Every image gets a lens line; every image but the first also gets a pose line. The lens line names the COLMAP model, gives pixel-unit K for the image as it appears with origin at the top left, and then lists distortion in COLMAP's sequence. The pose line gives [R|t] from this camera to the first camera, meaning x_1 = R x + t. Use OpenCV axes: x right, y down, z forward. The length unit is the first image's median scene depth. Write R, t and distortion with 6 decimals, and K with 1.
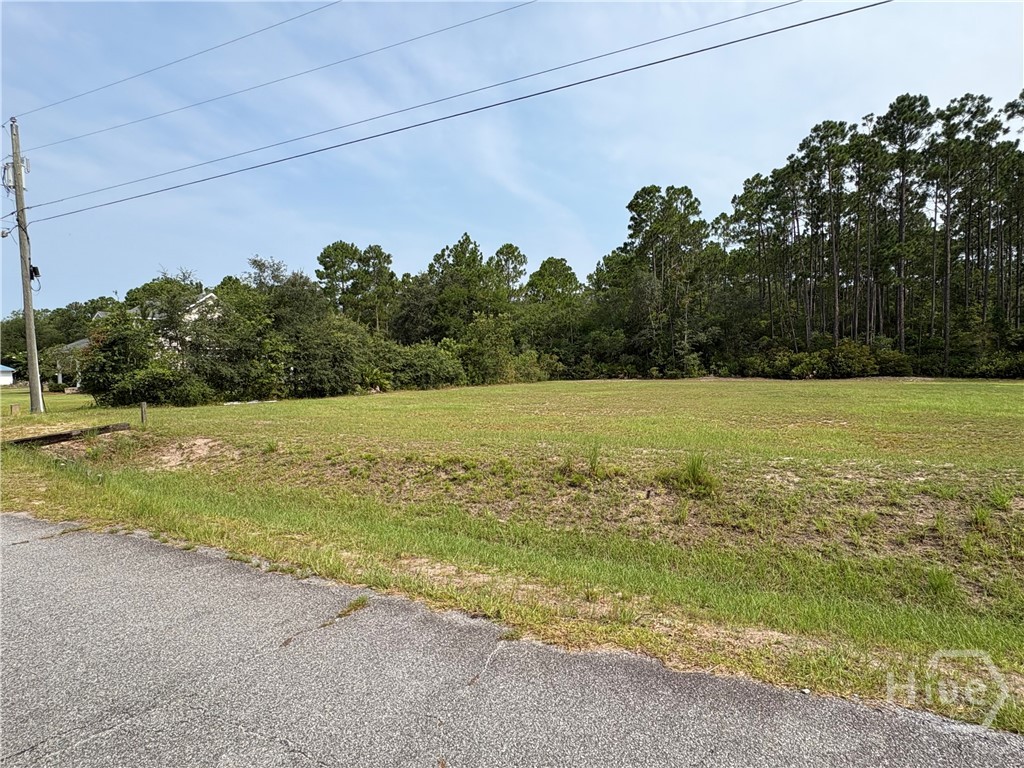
lens RADIAL K [[541.8, 0, 510.6], [0, 541.8, 386.8], [0, 0, 1]] dist [-0.000296, 0.001095]
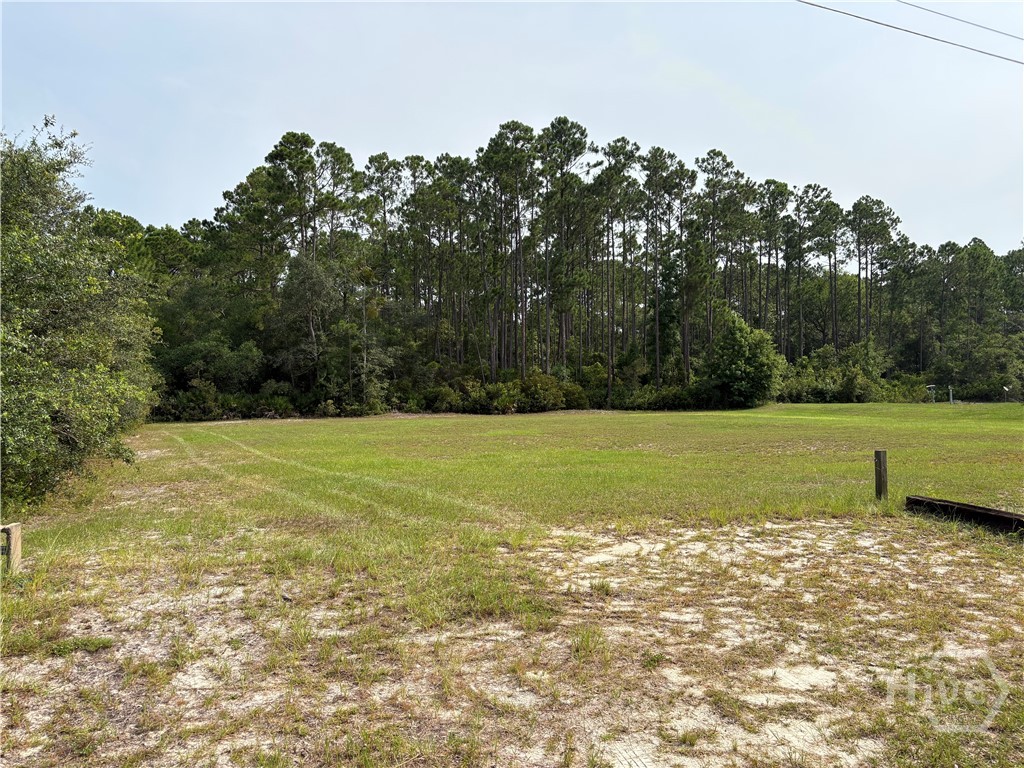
lens RADIAL K [[769.0, 0, 510.0], [0, 769.0, 385.6], [0, 0, 1]] dist [0.004419, -0.002270]
pose [[0.618507, 0.013872, 0.785657, -0.464267], [0.029301, 0.998742, -0.040702, -0.010885], [-0.785233, 0.048195, 0.617322, 0.294237]]
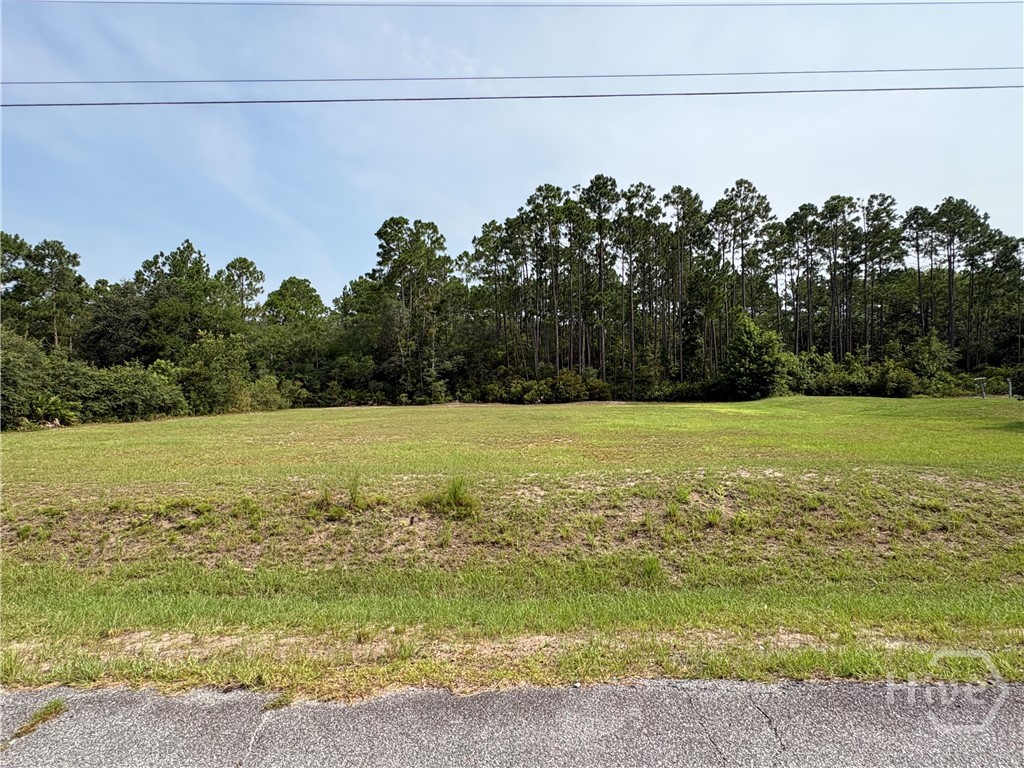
lens RADIAL K [[541.8, 0, 514.3], [0, 541.8, 385.9], [0, 0, 1]] dist [-0.000296, 0.001095]
pose [[0.894072, 0.004022, 0.447905, -0.004520], [0.018828, 0.998738, -0.046551, 0.000281], [-0.447527, 0.050053, 0.892869, 0.003157]]
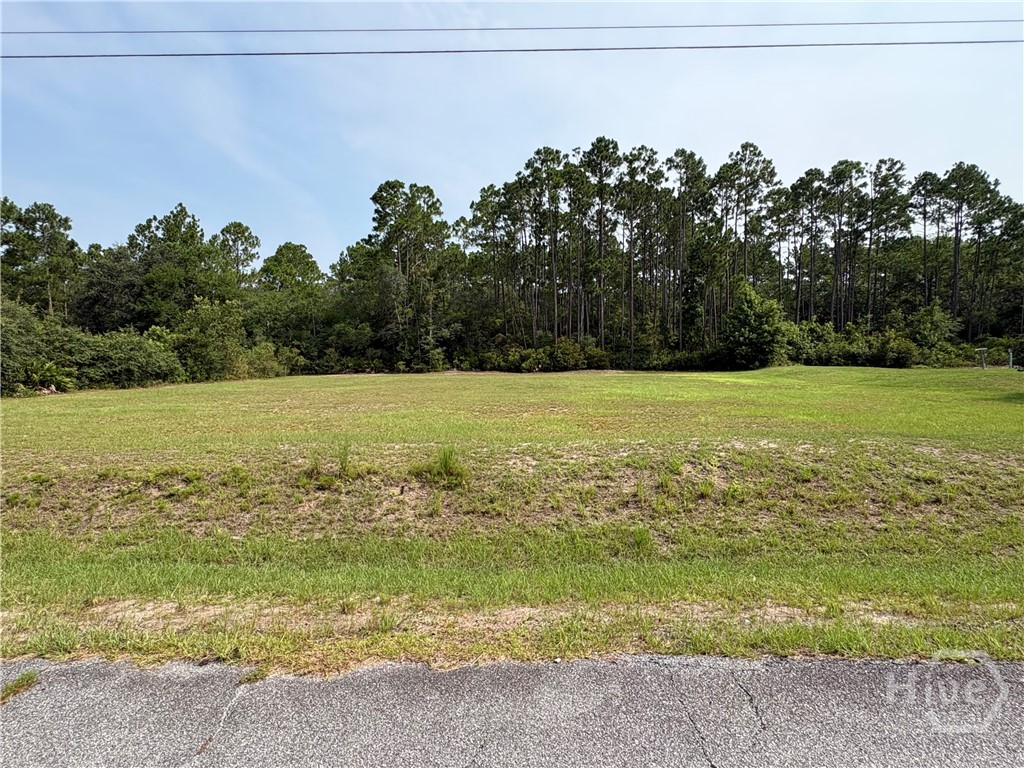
lens RADIAL K [[541.8, 0, 512.0], [0, 541.8, 386.0], [0, 0, 1]] dist [-0.000296, 0.001095]
pose [[0.895097, -0.017671, 0.445521, -0.000663], [0.013733, 0.999833, 0.012066, -0.000085], [-0.445659, -0.004682, 0.895190, 0.005186]]
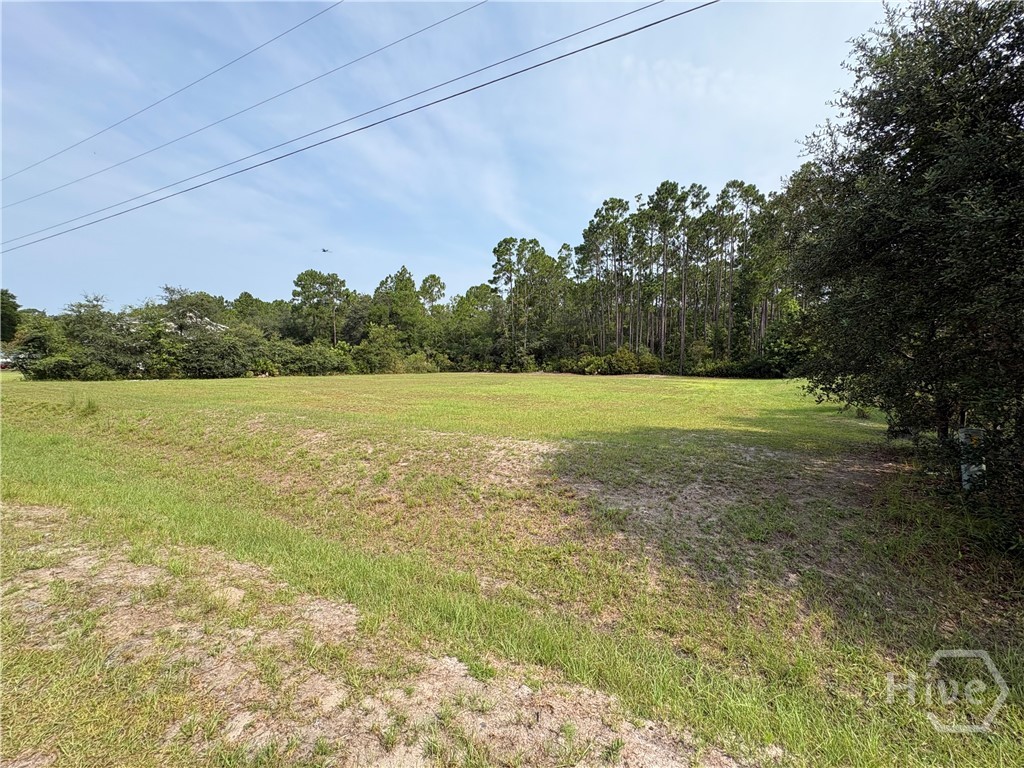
lens RADIAL K [[413.1, 0, 514.6], [0, 413.1, 382.1], [0, 0, 1]] dist [-0.002010, 0.000243]
pose [[0.999727, 0.021843, 0.008300, 0.377448], [-0.021909, 0.999729, 0.007879, 0.000806], [-0.008125, -0.008059, 0.999935, -0.126952]]
